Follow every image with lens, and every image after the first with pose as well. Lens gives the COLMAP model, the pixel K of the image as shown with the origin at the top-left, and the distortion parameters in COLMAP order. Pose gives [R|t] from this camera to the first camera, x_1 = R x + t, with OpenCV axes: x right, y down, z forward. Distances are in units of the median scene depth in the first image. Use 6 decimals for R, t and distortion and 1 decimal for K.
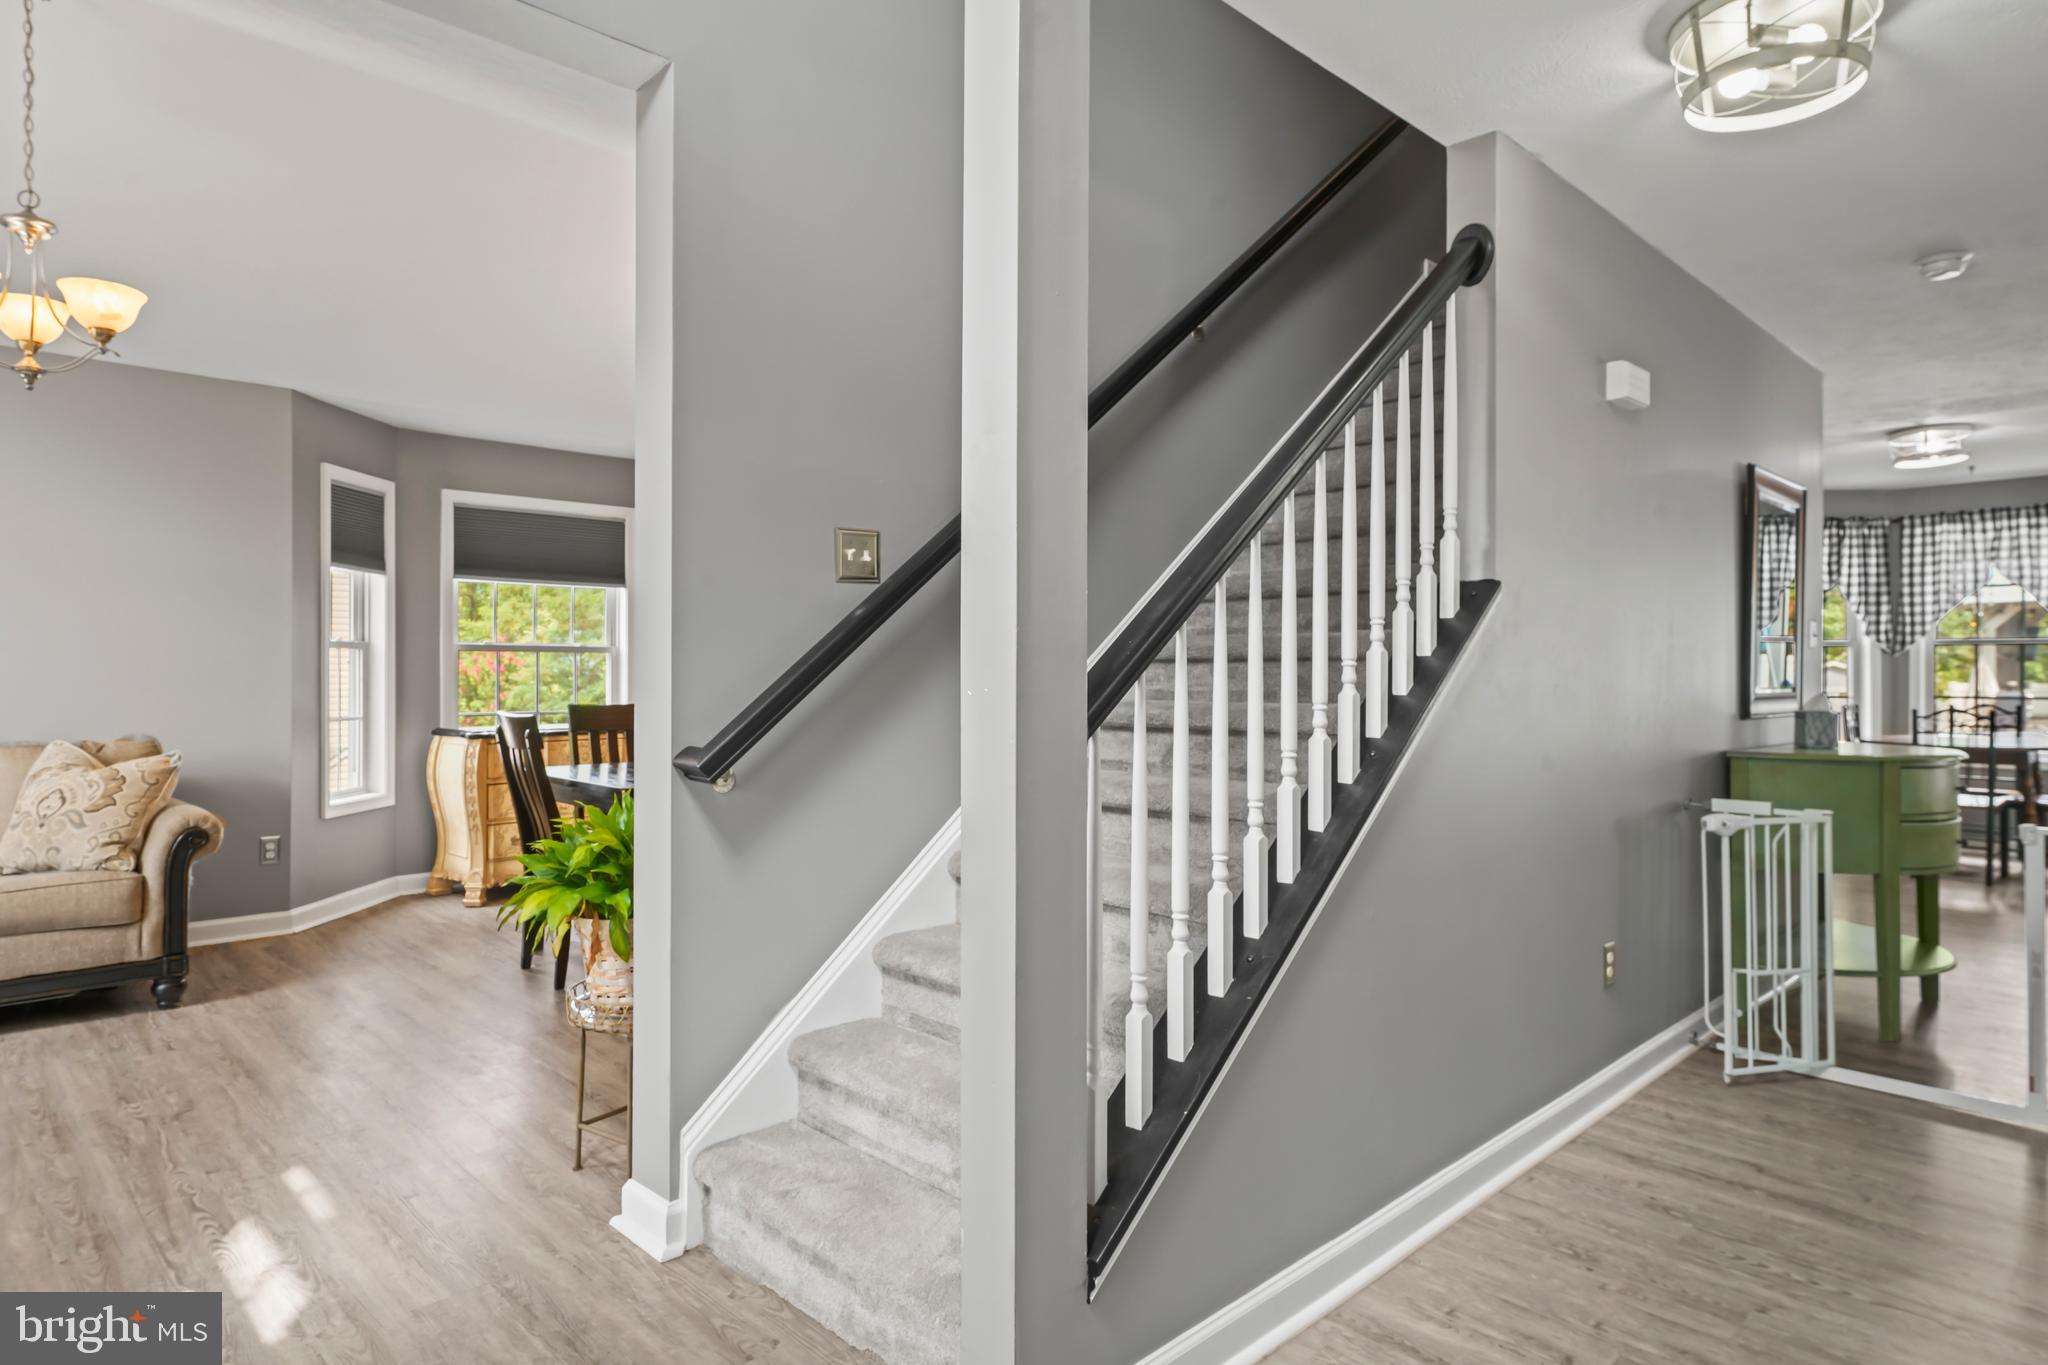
lens RADIAL K [[1171.1, 0, 1002.5], [0, 1171.1, 670.9], [0, 0, 1]] dist [0.003236, 0.000554]
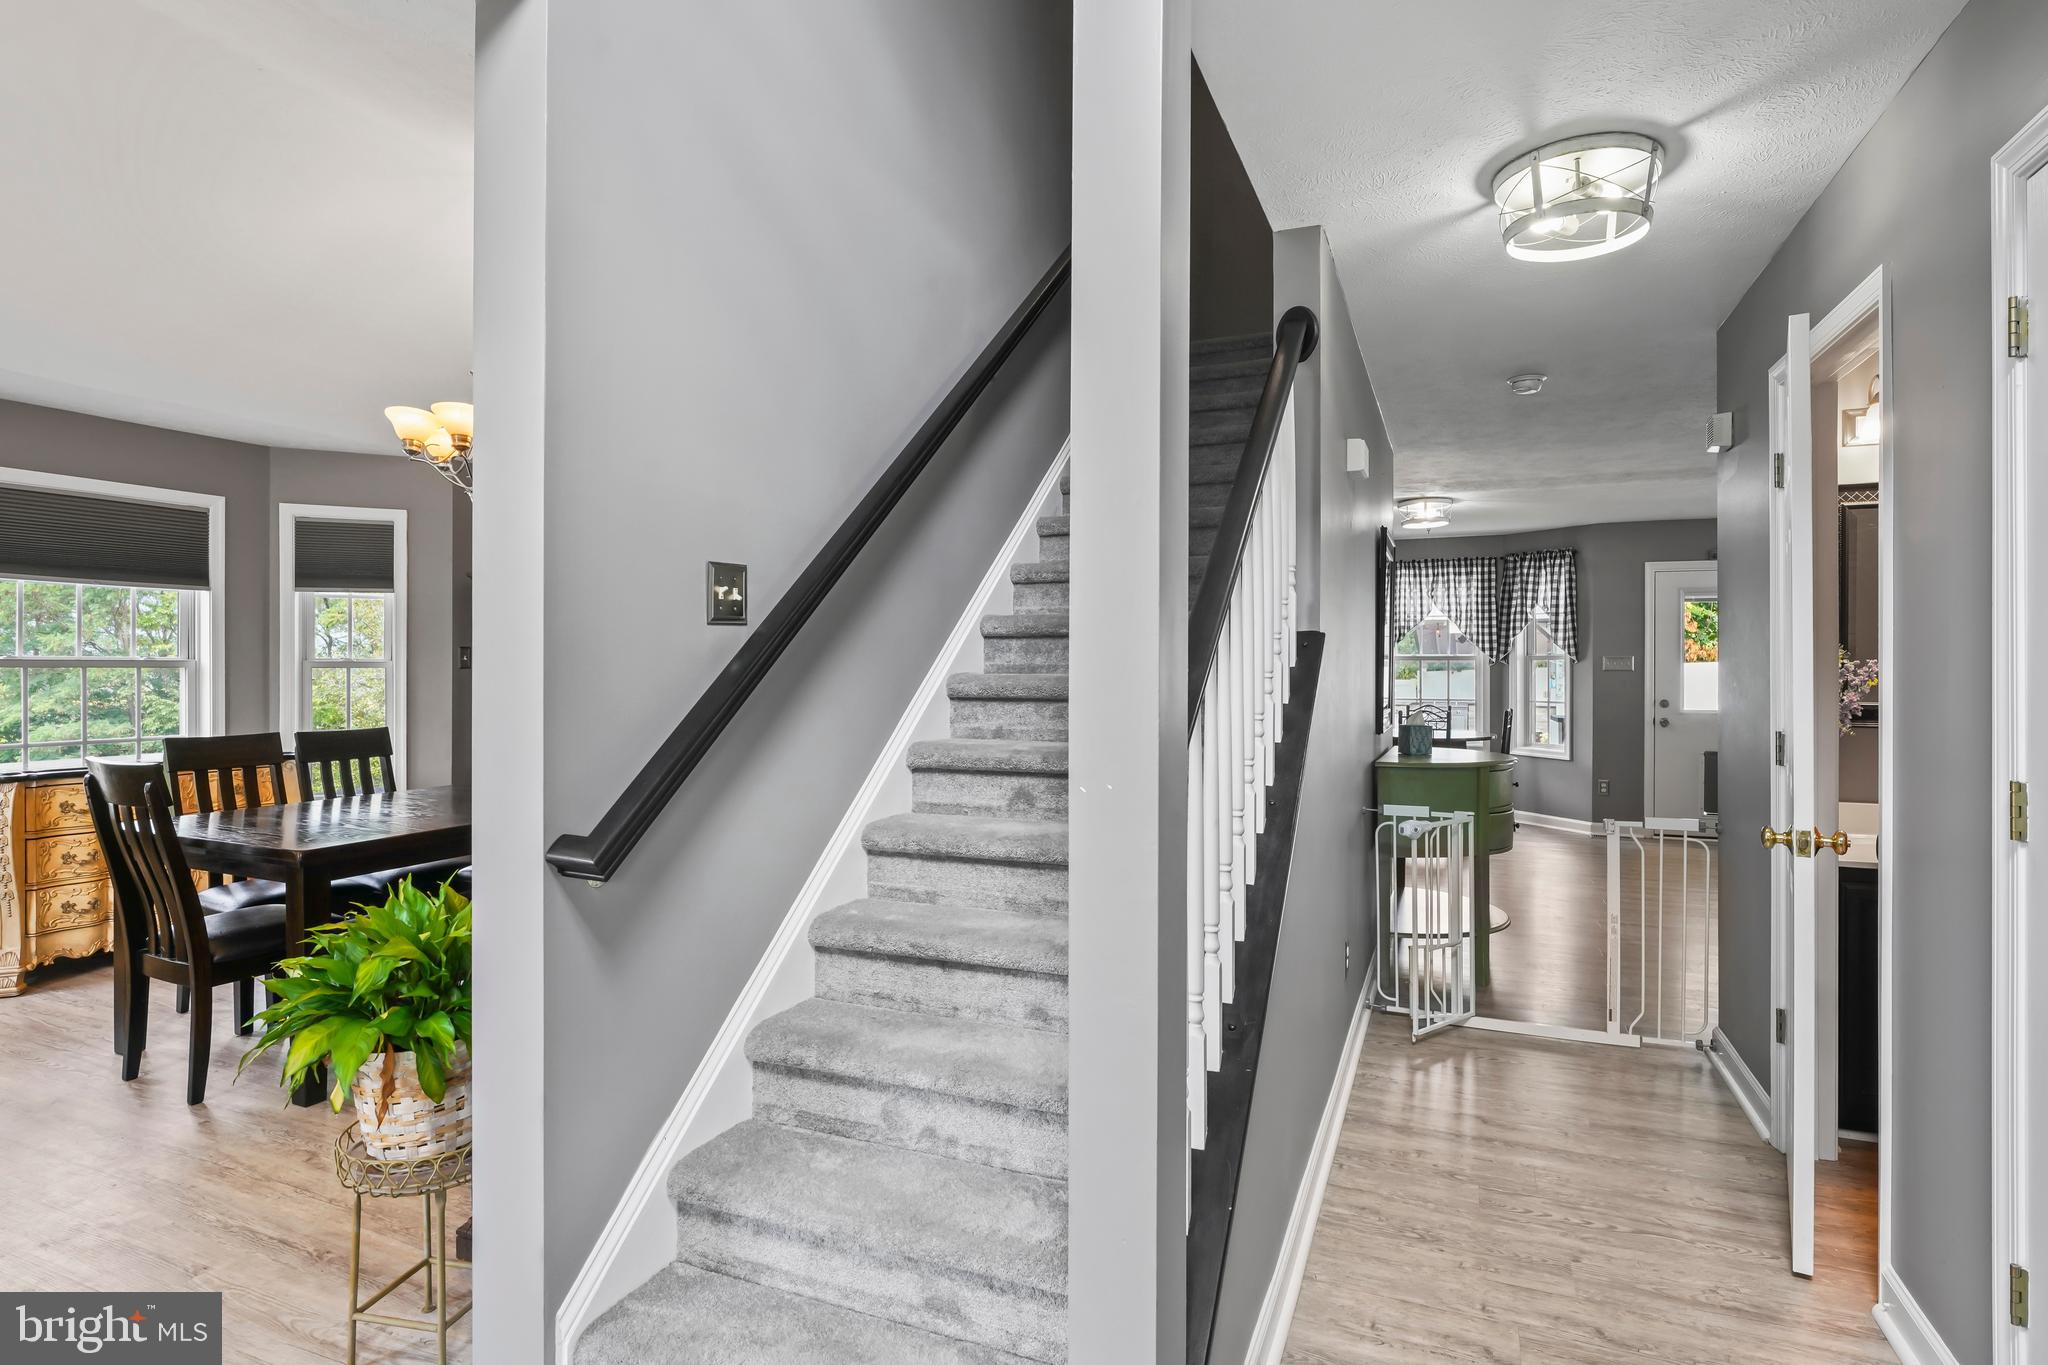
lens RADIAL K [[1067.9, 0, 1008.5], [0, 1067.9, 669.3], [0, 0, 1]] dist [-0.010630, 0.001141]
pose [[0.920550, -0.000772, 0.390624, -0.240398], [-0.000335, 0.999996, 0.002764, -0.044715], [-0.390625, -0.002676, 0.920546, 0.187730]]
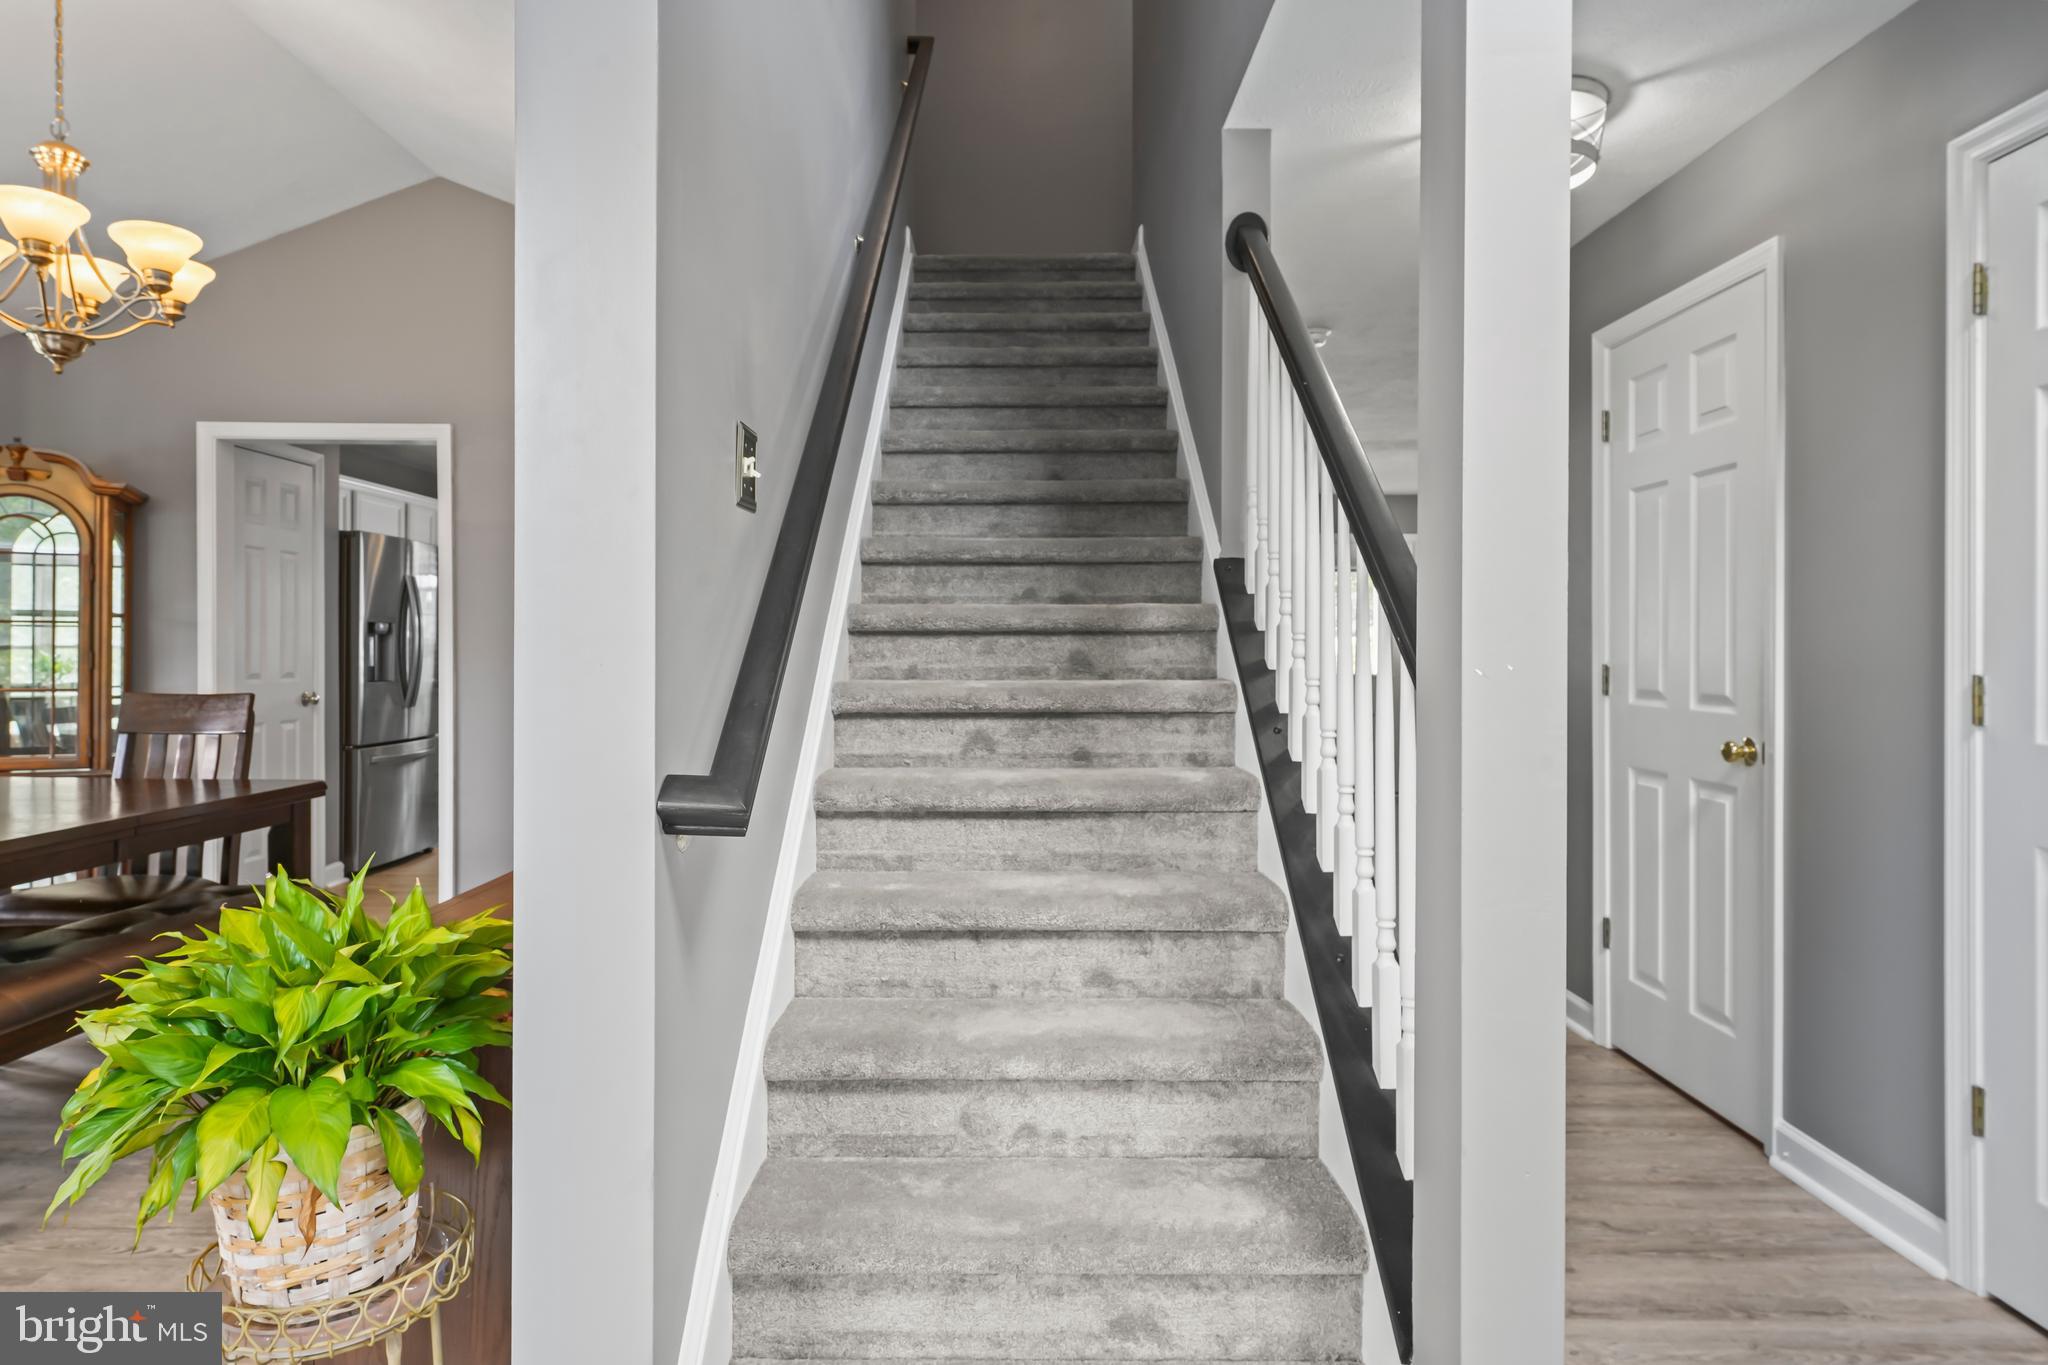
lens RADIAL K [[1168.2, 0, 1012.8], [0, 1168.2, 663.0], [0, 0, 1]] dist [0.004427, -0.002425]
pose [[0.697221, -0.008993, 0.716800, -0.488808], [-0.001023, 0.999908, 0.013540, 0.001599], [-0.716855, -0.010174, 0.697148, 0.432618]]
